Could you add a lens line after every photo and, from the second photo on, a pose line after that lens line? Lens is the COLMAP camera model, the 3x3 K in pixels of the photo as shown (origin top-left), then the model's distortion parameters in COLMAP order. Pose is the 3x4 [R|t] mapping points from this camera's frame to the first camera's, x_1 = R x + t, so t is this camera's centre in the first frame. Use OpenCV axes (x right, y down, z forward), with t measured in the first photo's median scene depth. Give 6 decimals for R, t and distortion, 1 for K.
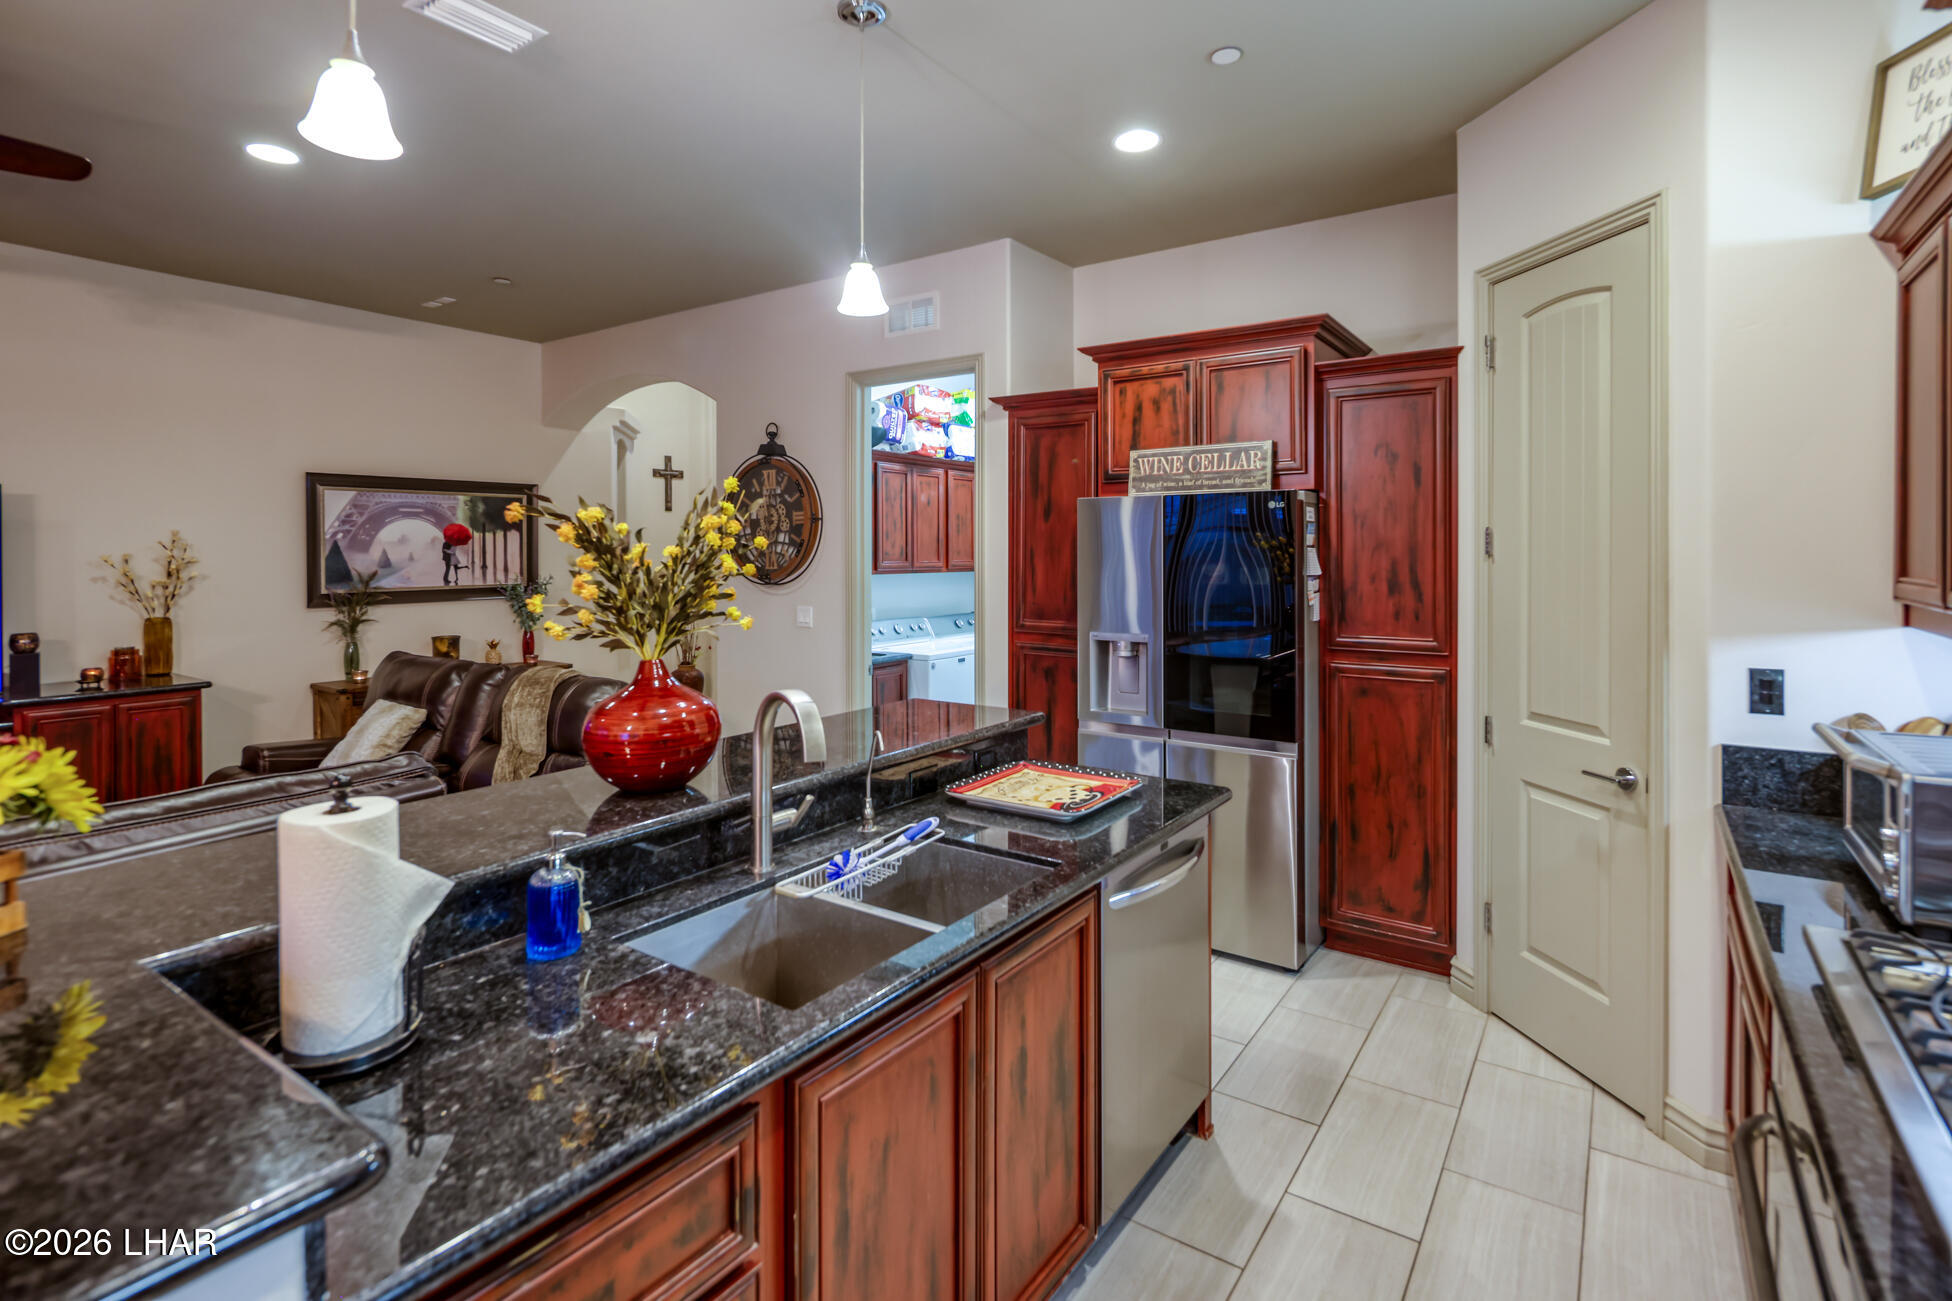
lens RADIAL K [[937.1, 0, 983.5], [0, 937.1, 557.2], [0, 0, 1]] dist [0.005962, -0.005131]
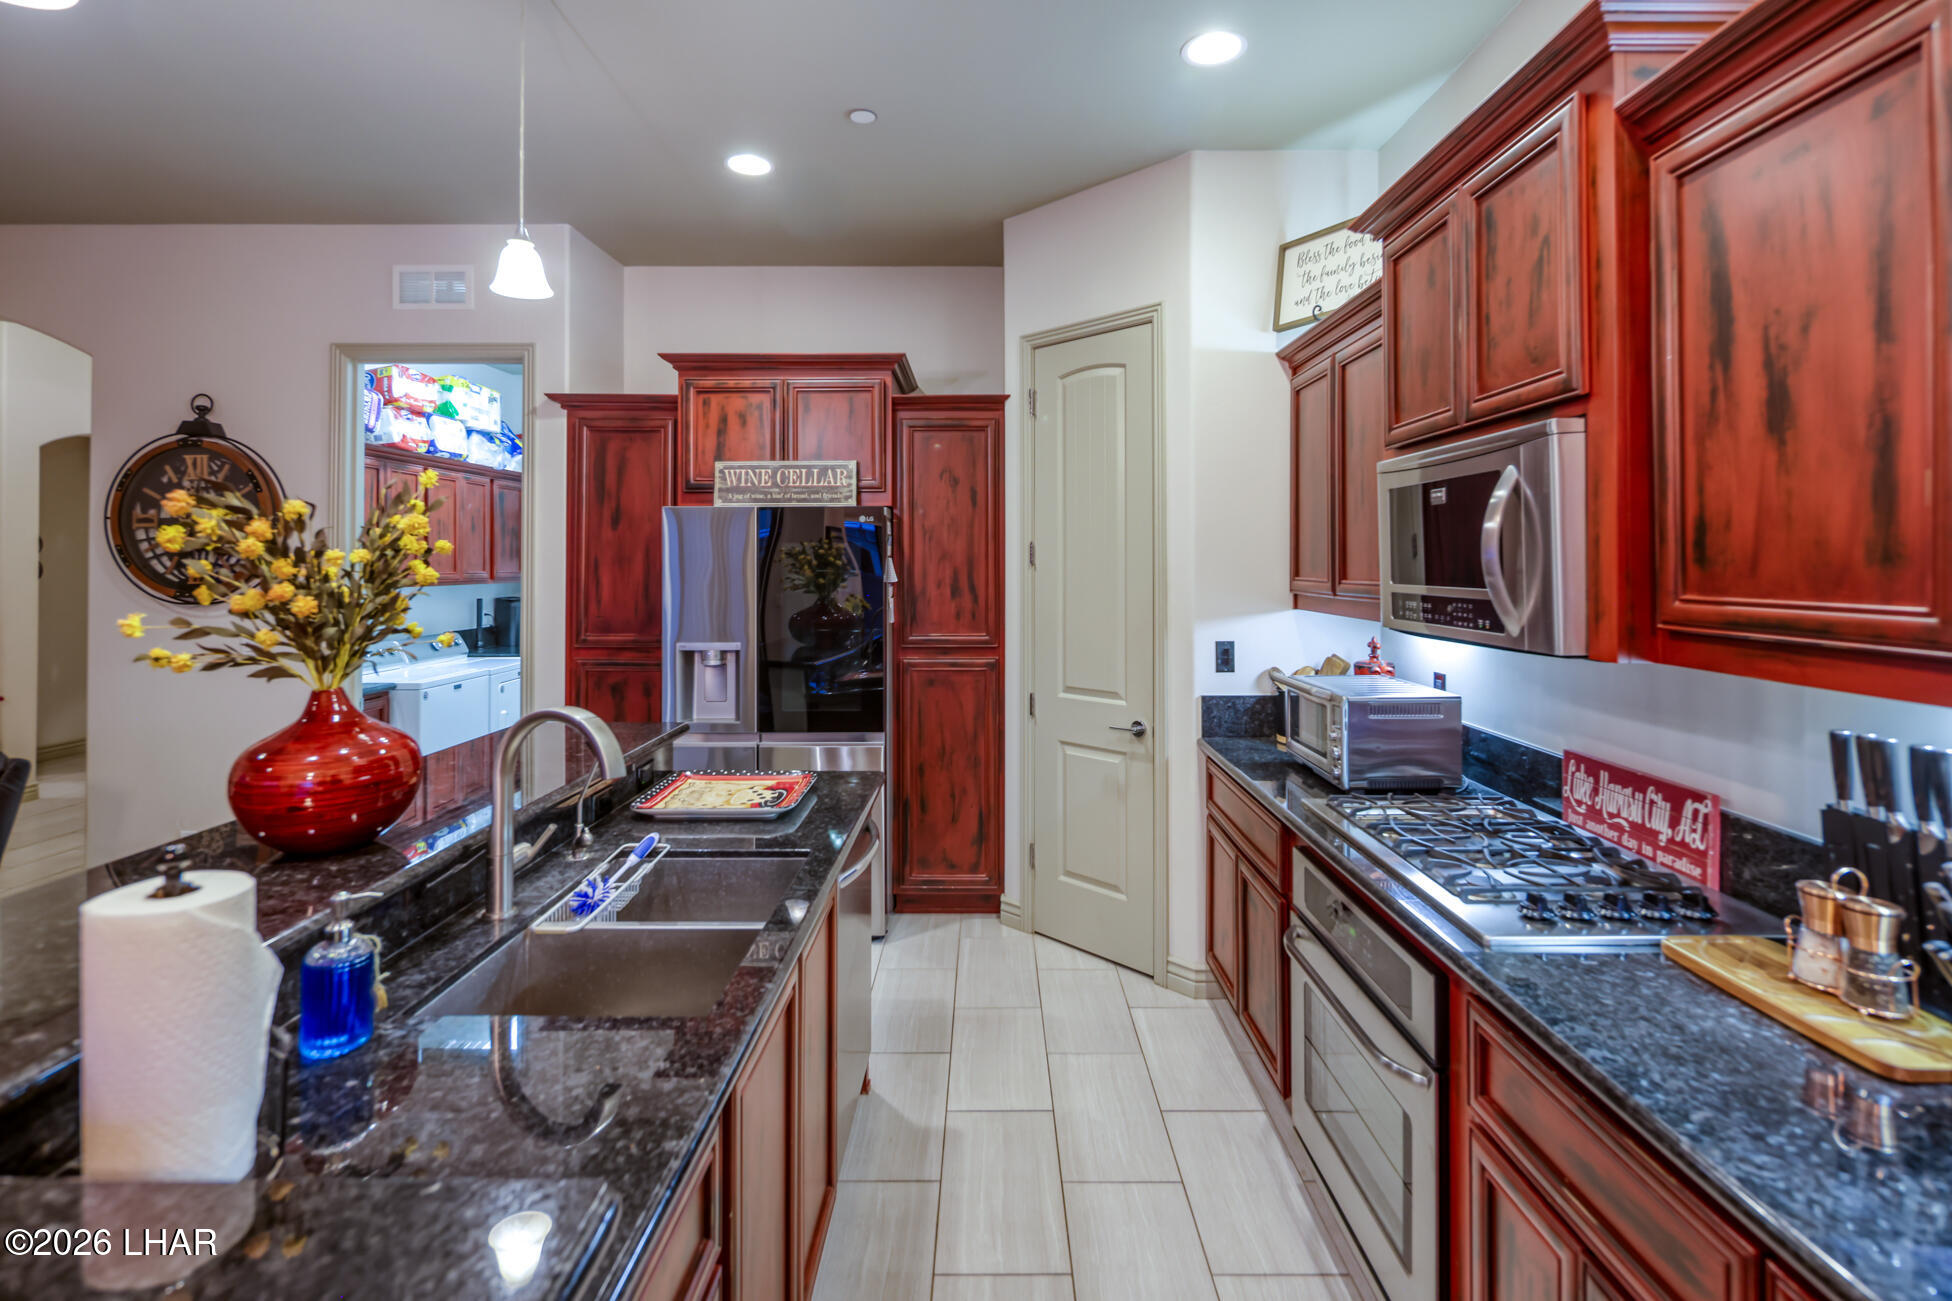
lens RADIAL K [[937.1, 0, 989.8], [0, 937.1, 552.9], [0, 0, 1]] dist [0.005962, -0.005131]
pose [[0.825941, 0.007263, 0.563710, -0.188250], [0.003052, 0.999845, -0.017353, 0.003844], [-0.563749, 0.016053, 0.825790, 0.000192]]
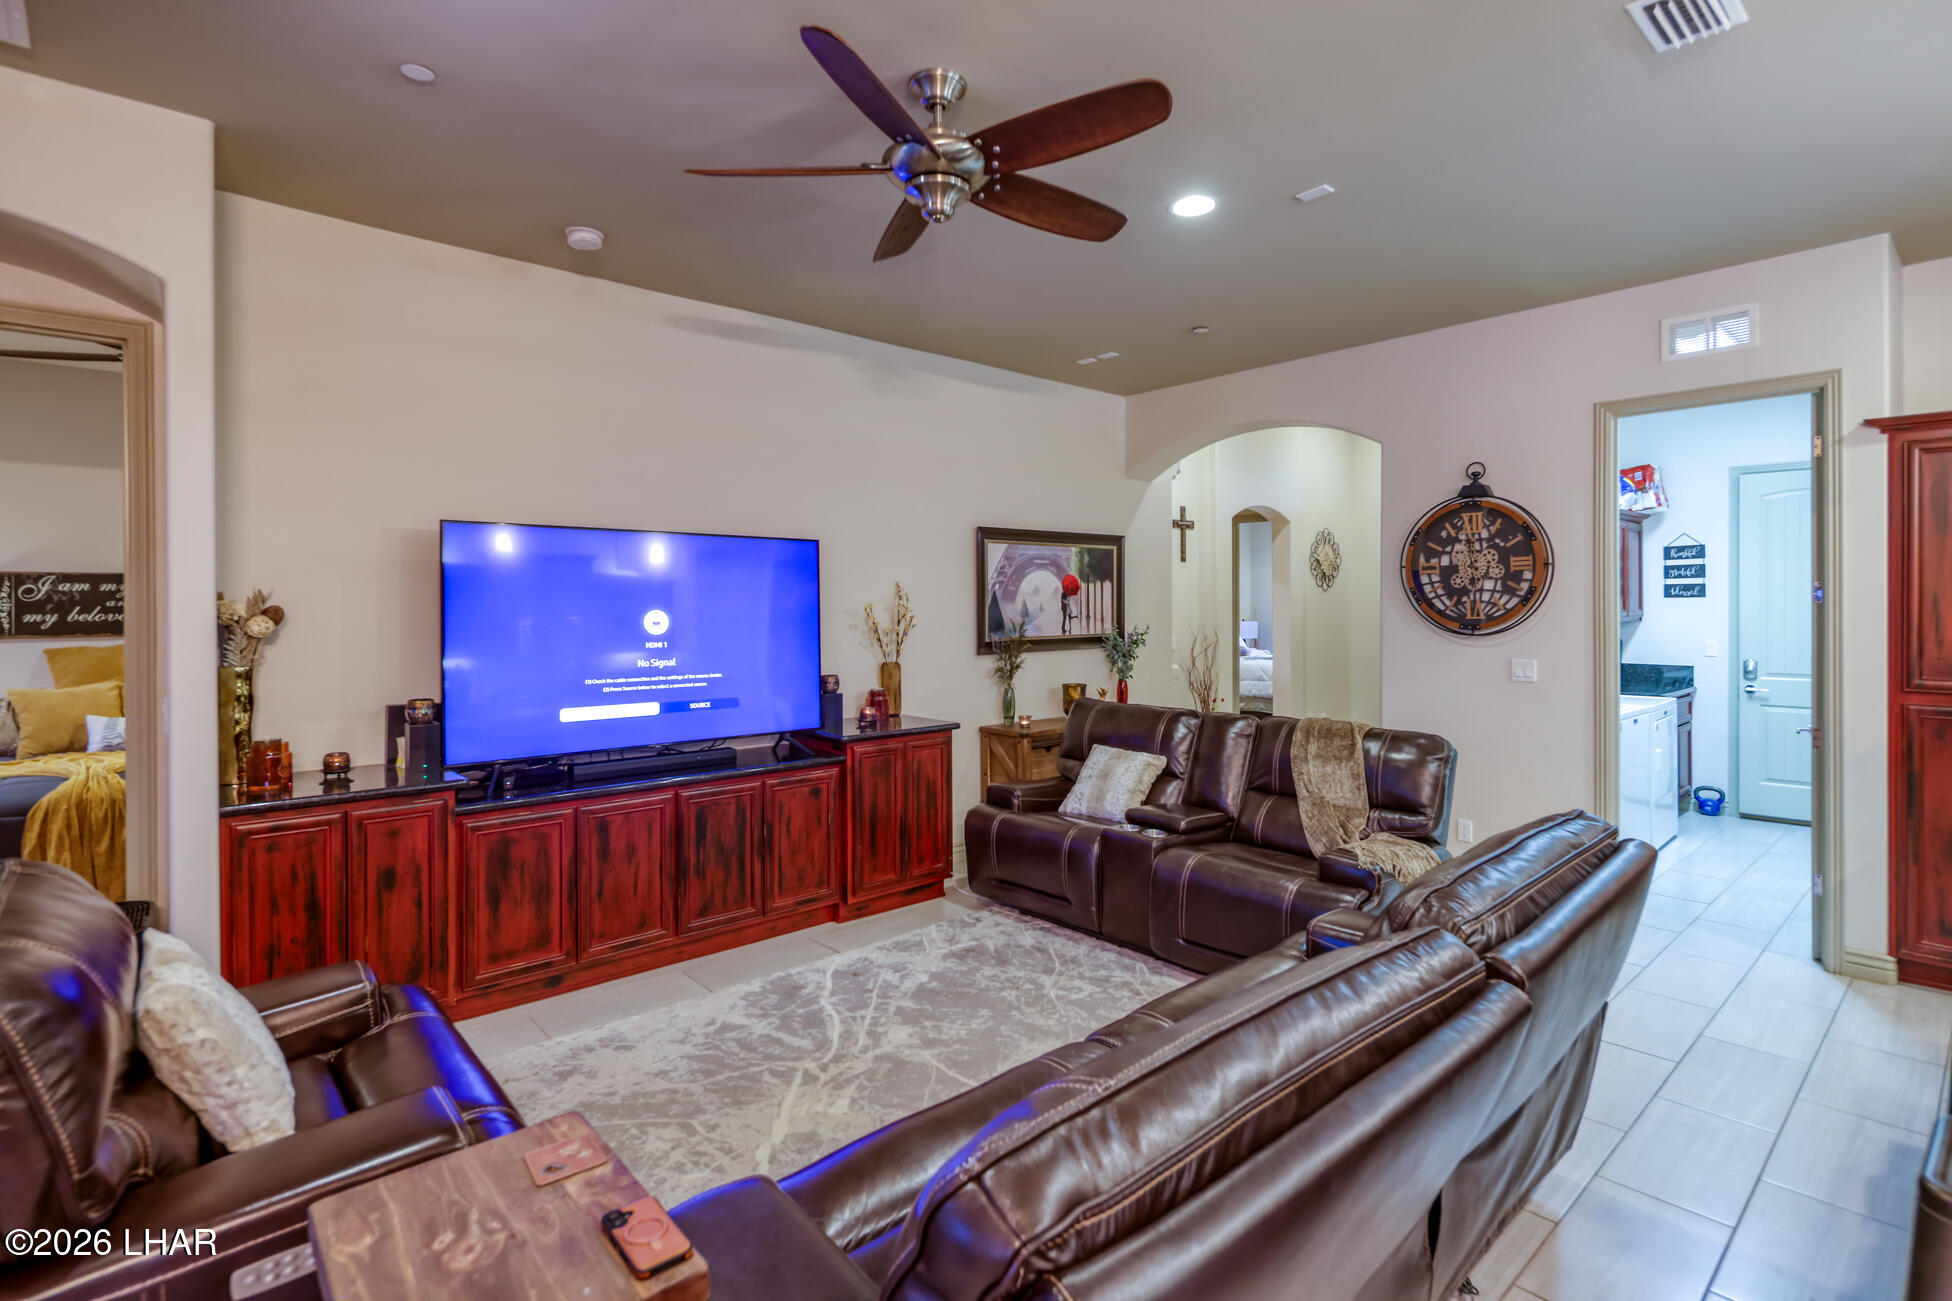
lens RADIAL K [[937.1, 0, 996.1], [0, 937.1, 602.8], [0, 0, 1]] dist [0.005962, -0.005131]
pose [[0.971735, -0.001992, -0.236067, -0.708689], [0.000017, 0.999965, -0.008370, 0.006830], [0.236075, 0.008129, 0.971701, -0.032023]]
